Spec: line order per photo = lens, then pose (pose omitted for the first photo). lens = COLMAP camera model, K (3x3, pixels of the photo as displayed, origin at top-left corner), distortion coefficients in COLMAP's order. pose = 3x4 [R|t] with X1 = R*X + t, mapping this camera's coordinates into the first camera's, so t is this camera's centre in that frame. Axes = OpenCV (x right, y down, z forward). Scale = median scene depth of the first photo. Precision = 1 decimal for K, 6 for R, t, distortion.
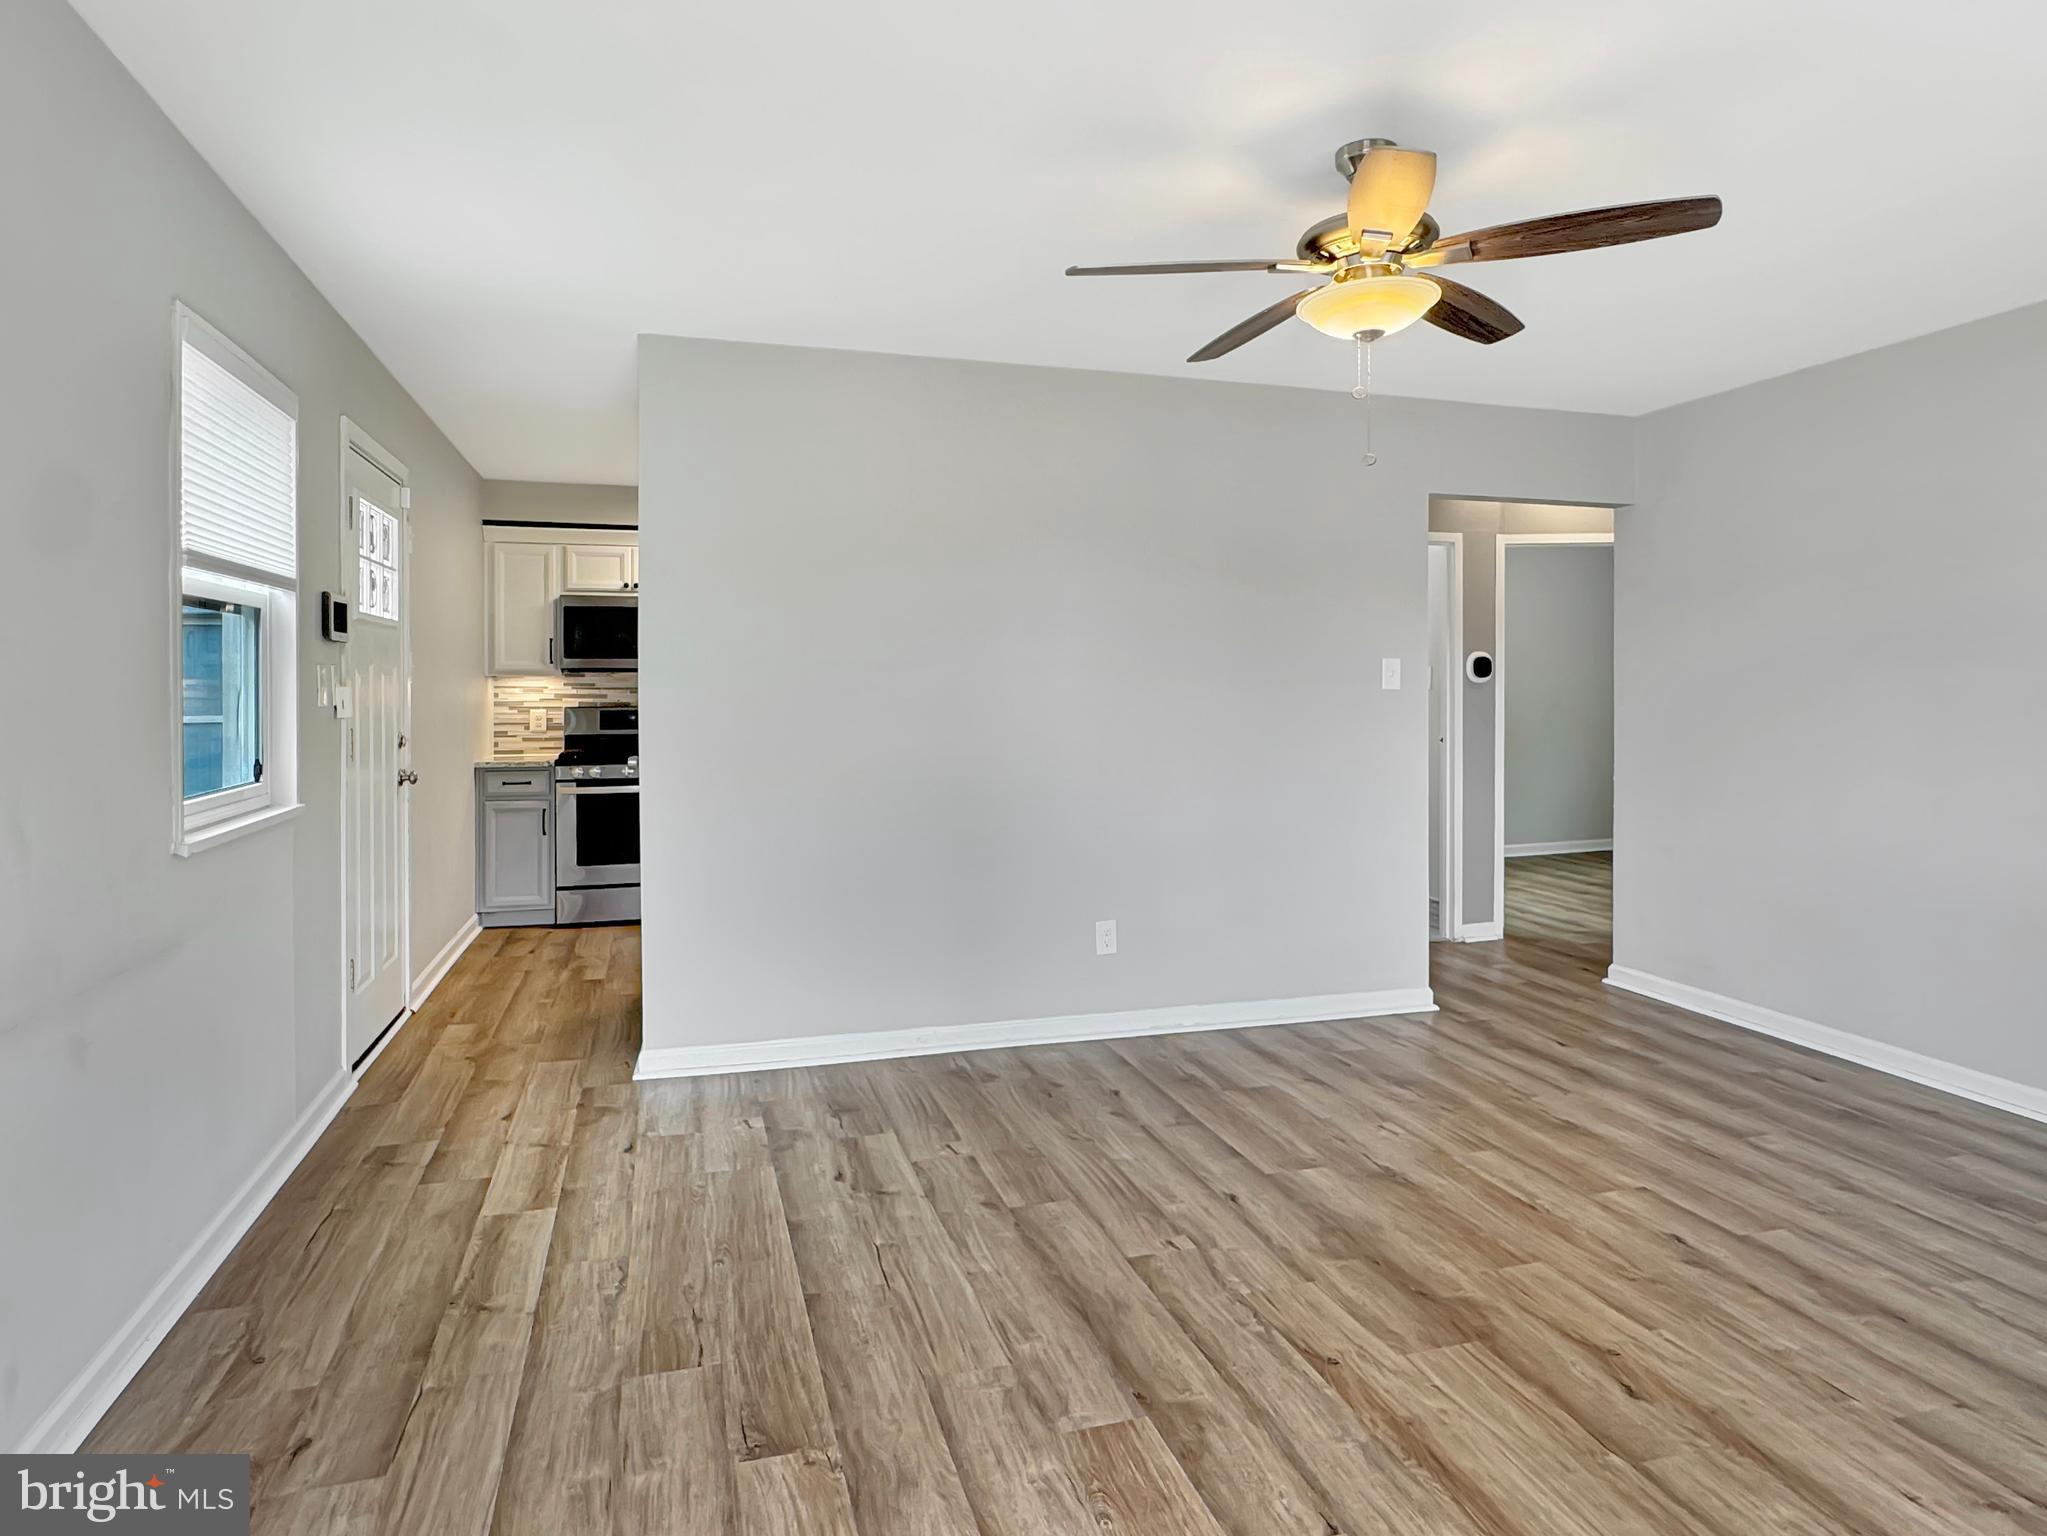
lens RADIAL K [[1175.6, 0, 1016.1], [0, 1175.6, 705.4], [0, 0, 1]] dist [-0.002294, -0.000262]
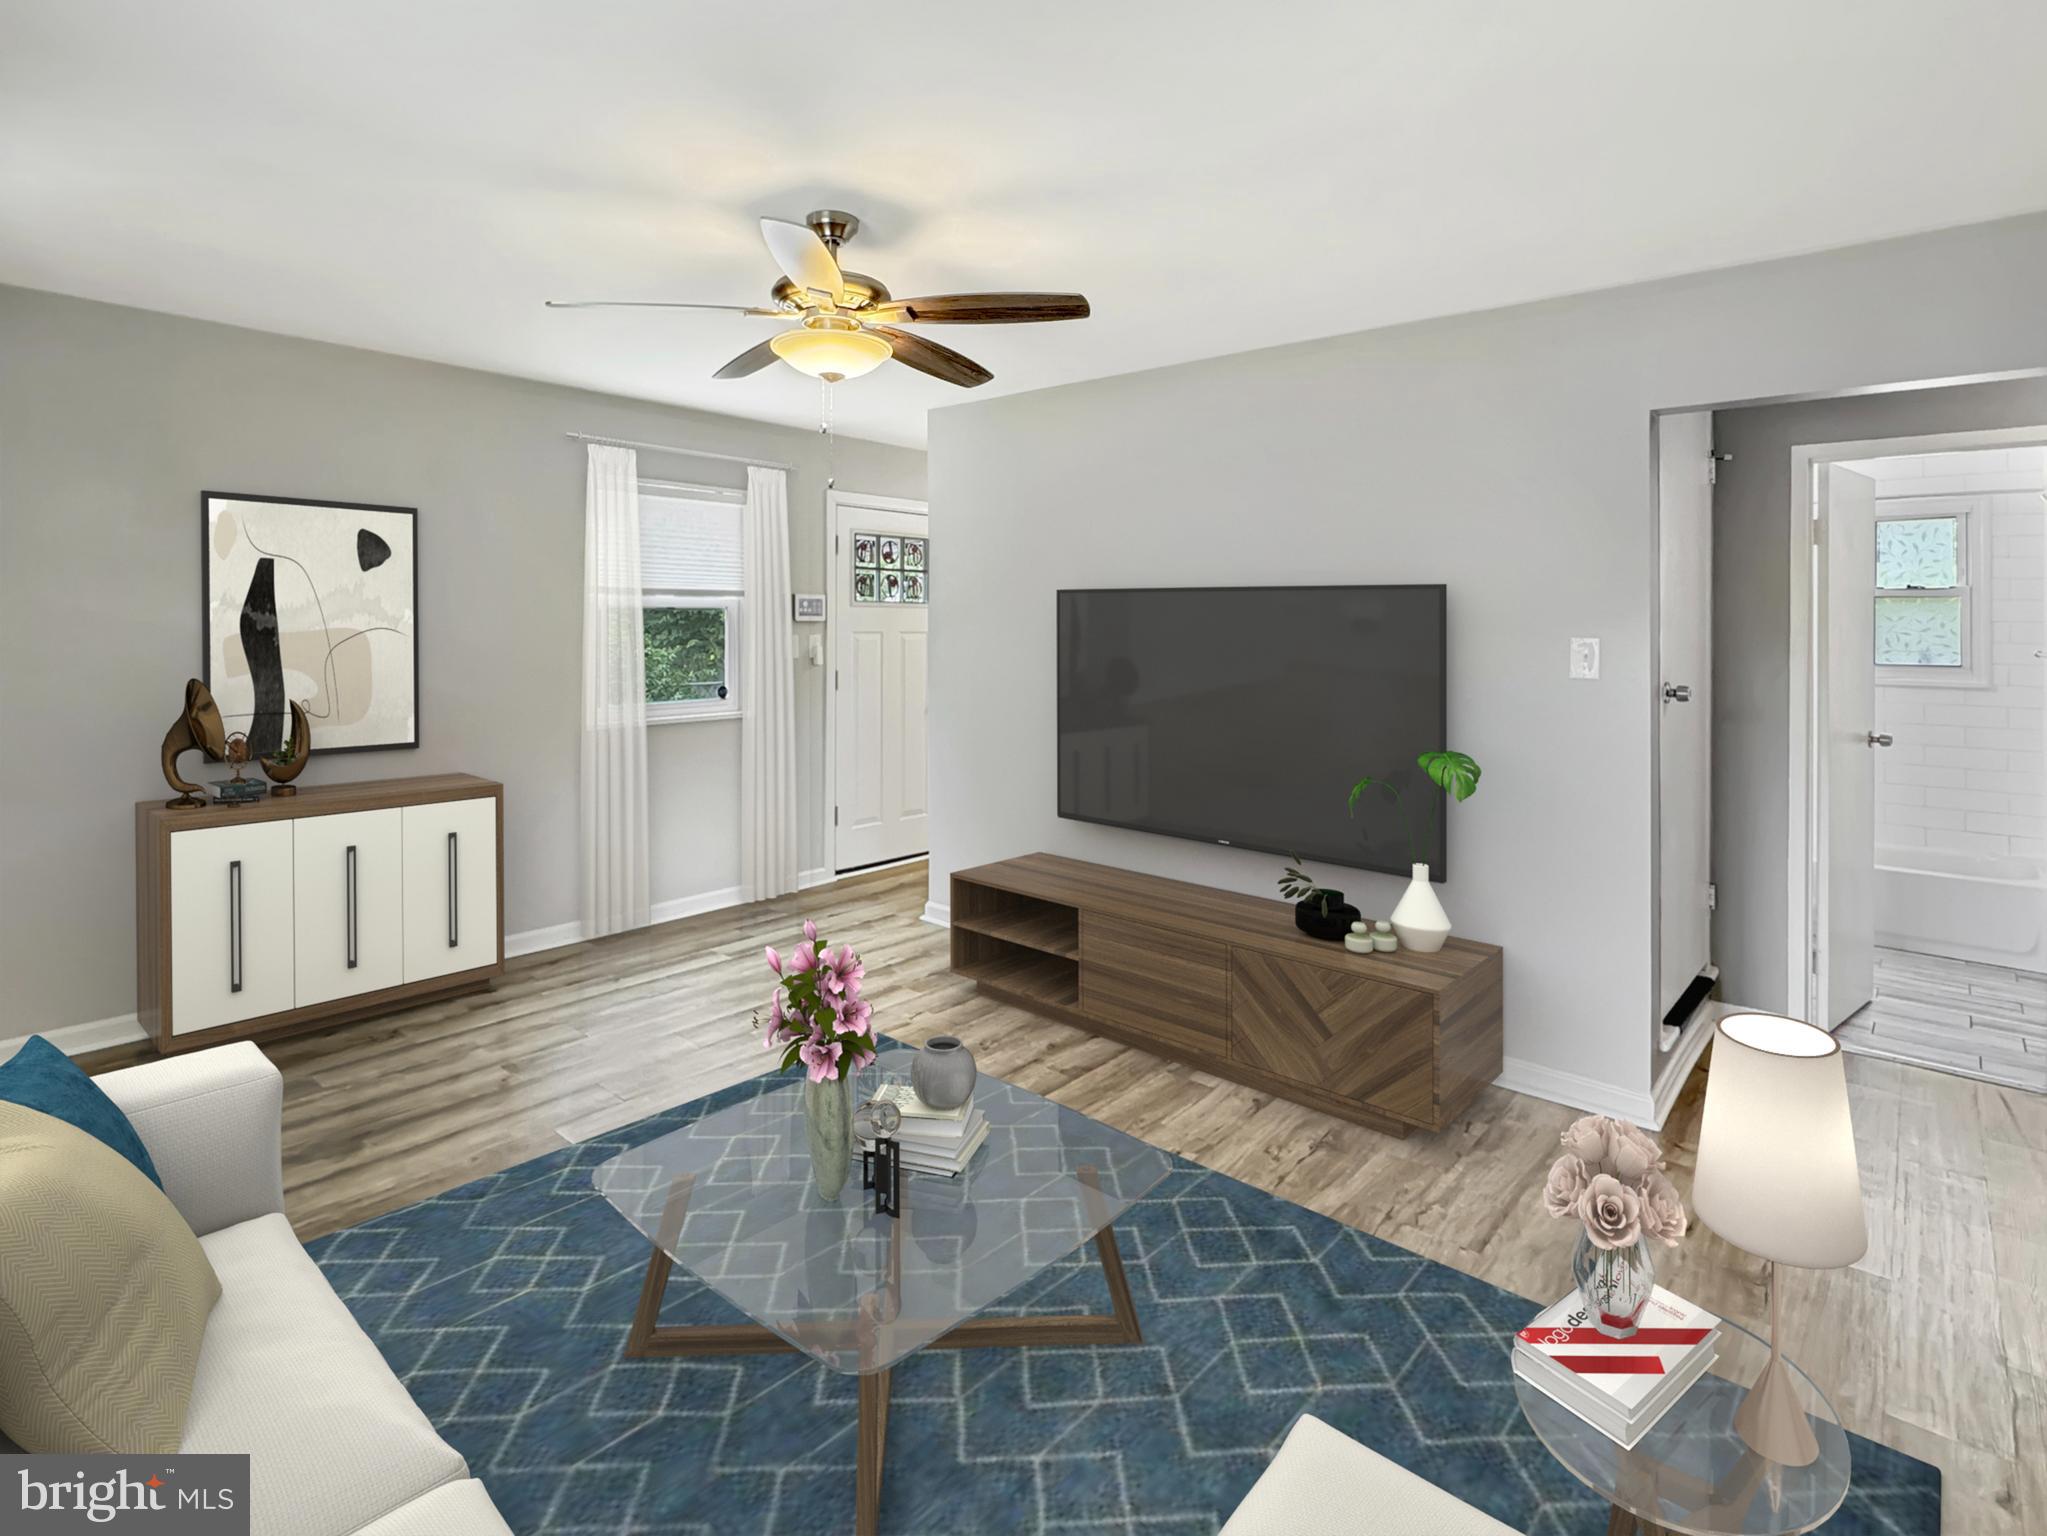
lens RADIAL K [[1036.0, 0, 1023.5], [0, 1036.0, 768.0], [0, 0, 1]] dist [0.000656, -0.000104]
pose [[0.532902, 0.123297, -0.837146, 1.208269], [-0.023093, 0.991078, 0.131267, -0.063769], [0.845862, -0.050620, 0.530995, 0.644316]]
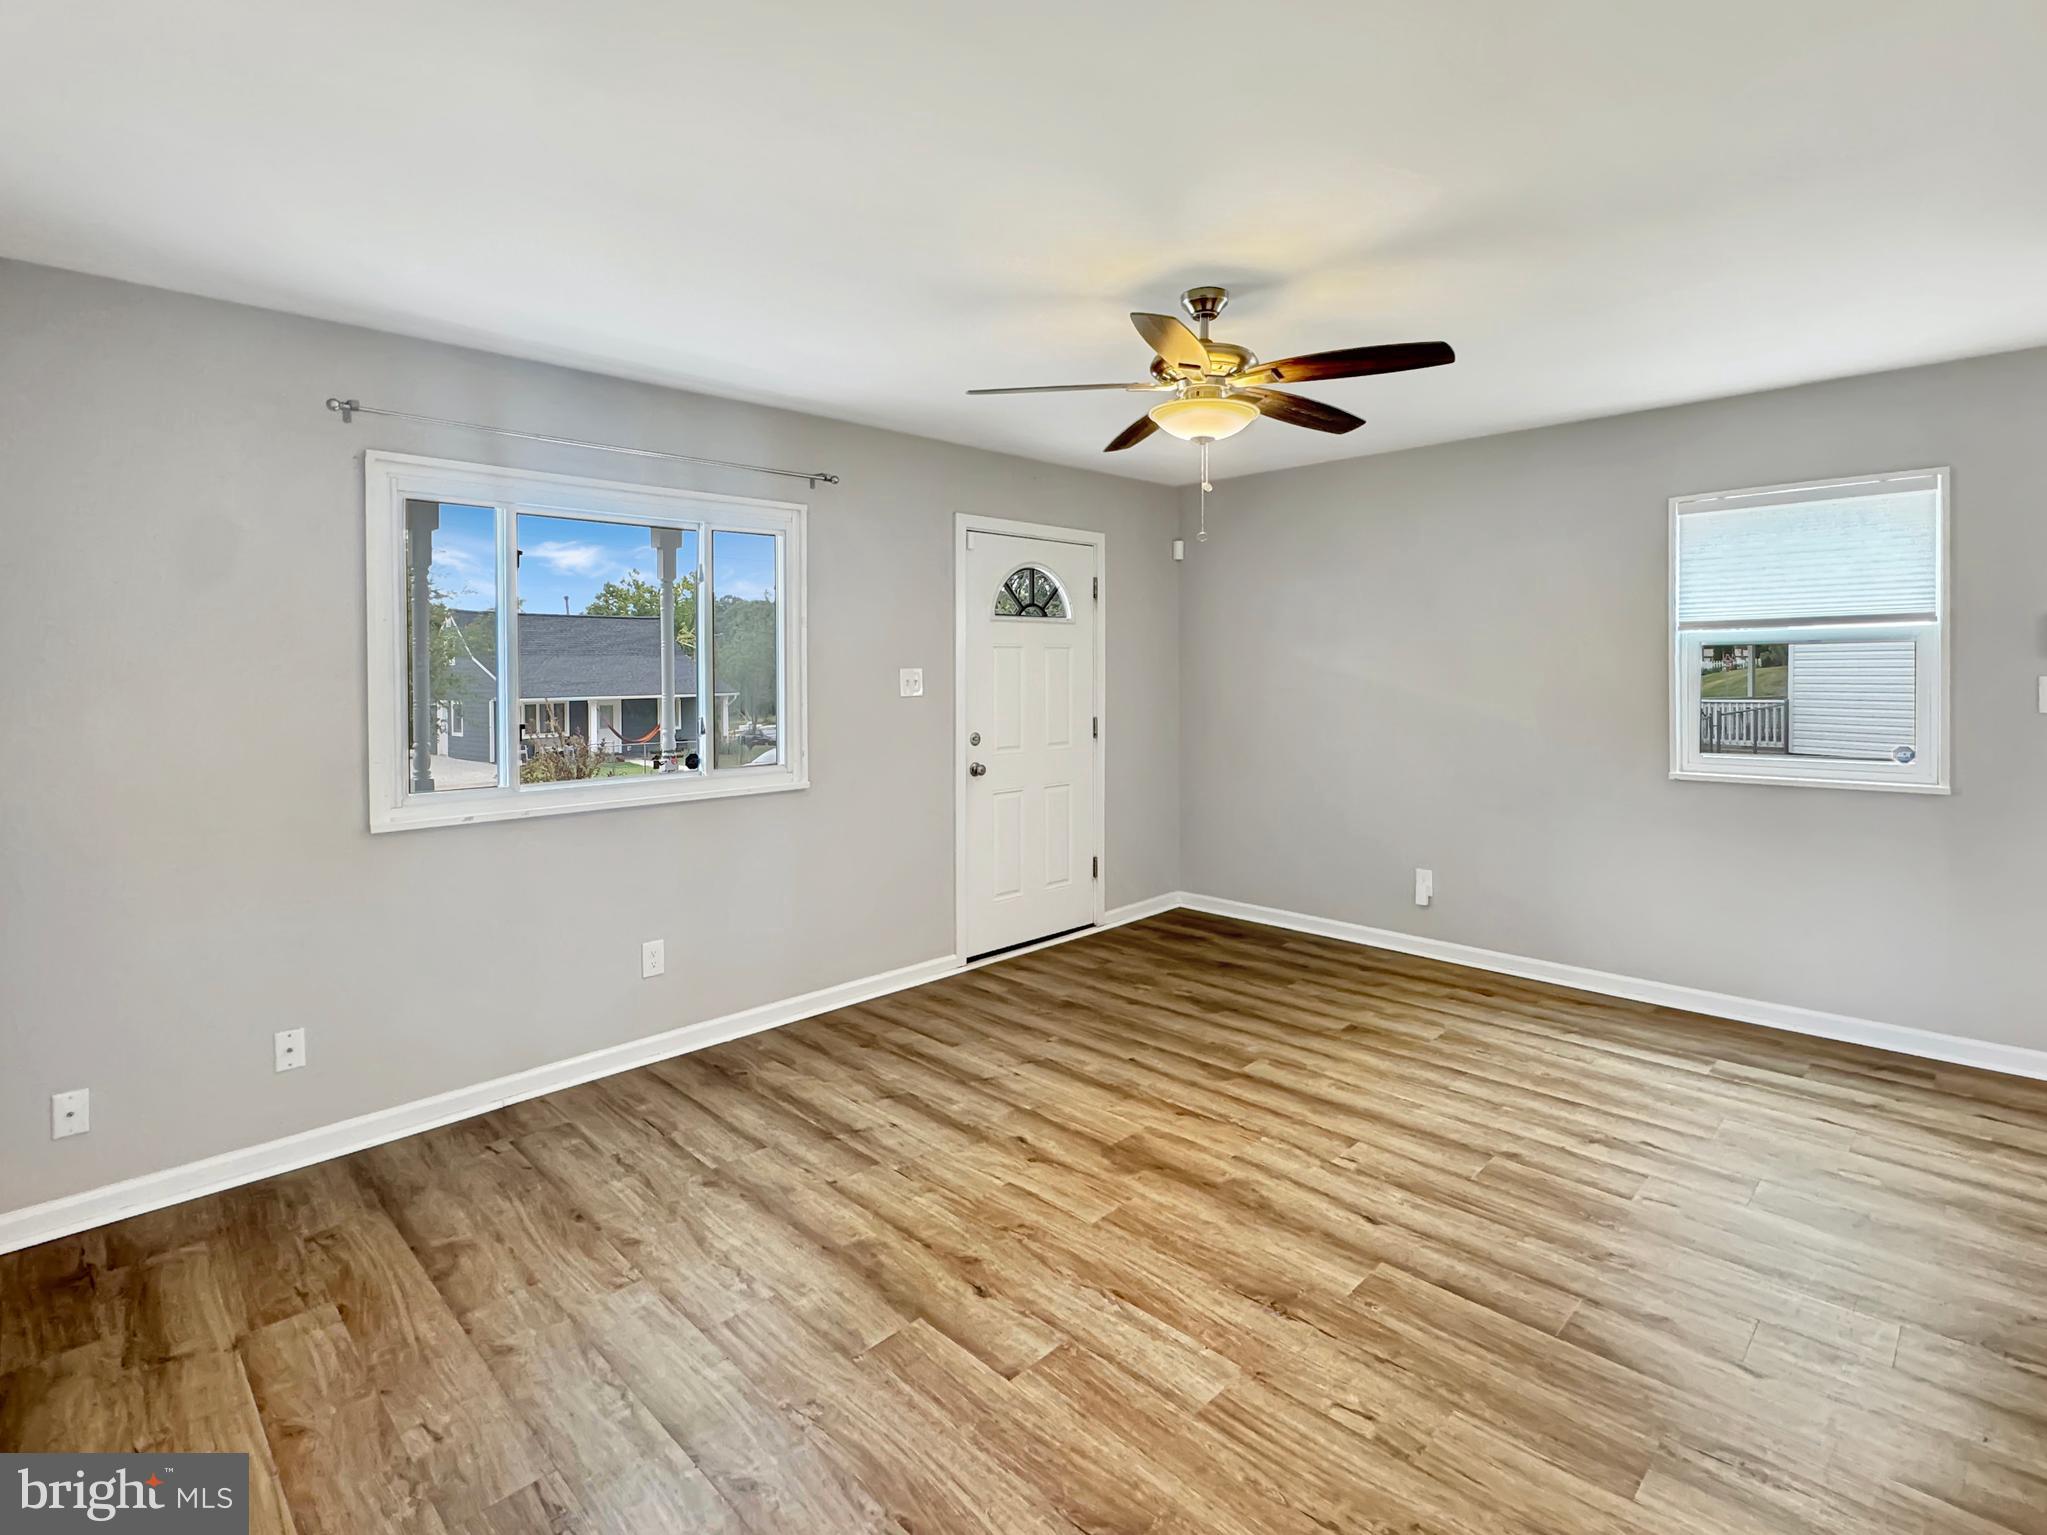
lens RADIAL K [[999.8, 0, 1023.5], [0, 999.8, 767.5], [0, 0, 1]] dist [-0.002796, -0.000510]
pose [[-0.882256, 0.057422, -0.467255, 0.962631], [0.005436, 0.993710, 0.111854, -0.077576], [0.470739, 0.096144, -0.877018, 1.831603]]
